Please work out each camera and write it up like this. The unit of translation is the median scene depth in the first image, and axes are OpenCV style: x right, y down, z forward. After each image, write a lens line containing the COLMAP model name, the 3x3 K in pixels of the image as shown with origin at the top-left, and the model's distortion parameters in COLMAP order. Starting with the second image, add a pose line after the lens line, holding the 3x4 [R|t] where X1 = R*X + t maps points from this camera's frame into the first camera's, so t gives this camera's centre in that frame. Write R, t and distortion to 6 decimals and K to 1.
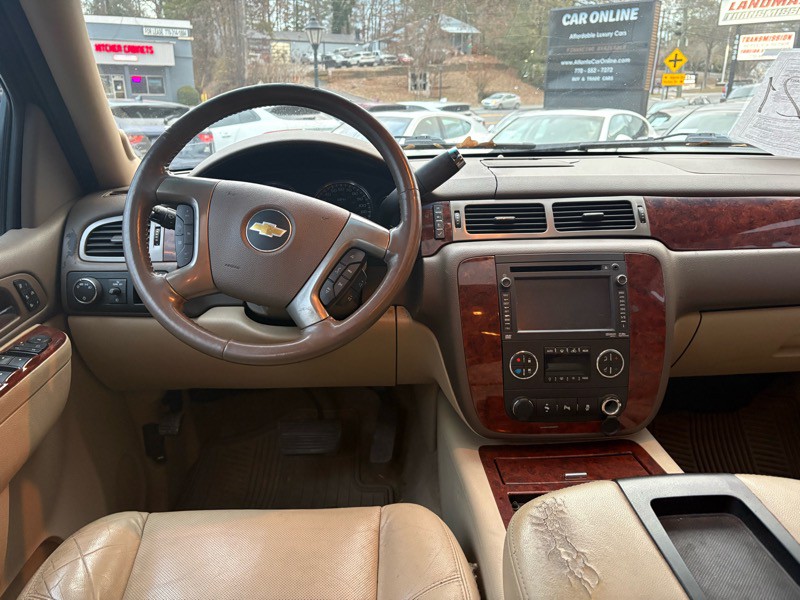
lens RADIAL K [[601.0, 0, 395.9], [0, 601.0, 303.5], [0, 0, 1]] dist [0.038555, -0.030044]
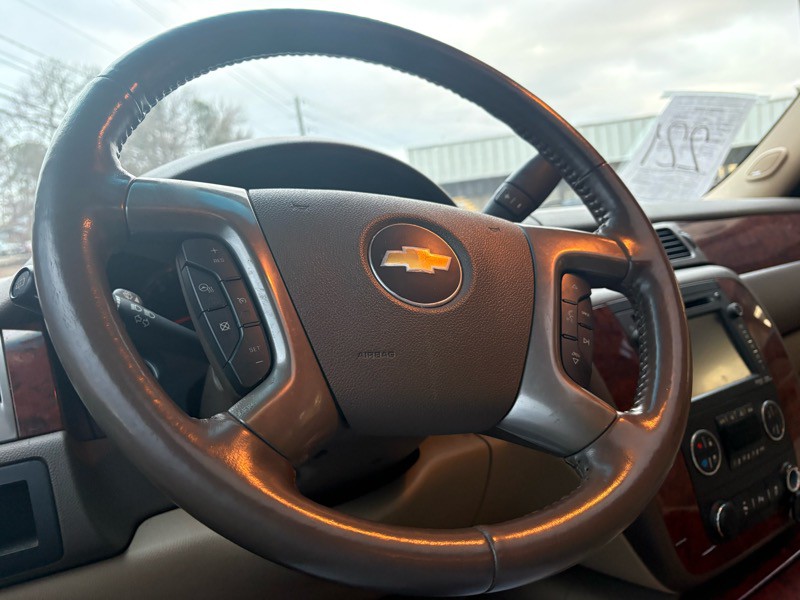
lens RADIAL K [[621.7, 0, 398.2], [0, 621.7, 299.5], [0, 0, 1]] dist [0.007719, -0.003006]
pose [[0.852093, -0.129455, 0.507128, -0.364295], [0.264992, 0.942270, -0.204713, -0.003385], [-0.451350, 0.308819, 0.837206, 0.500184]]
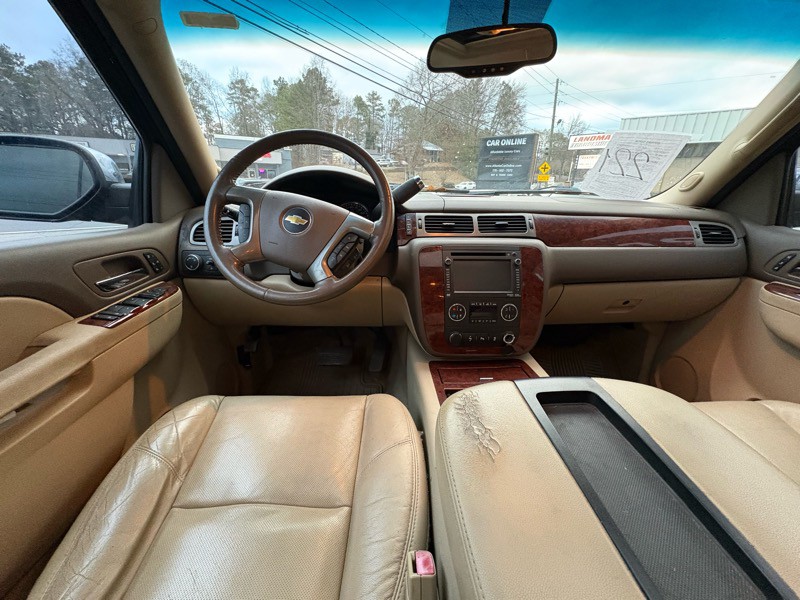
lens RADIAL K [[313.4, 0, 398.9], [0, 313.4, 302.9], [0, 0, 1]] dist [0.002603, 0.000190]
pose [[0.999718, 0.021808, 0.009396, 0.041450], [-0.022108, 0.999205, 0.033162, 0.047744], [-0.008666, -0.033361, 0.999406, 0.137688]]
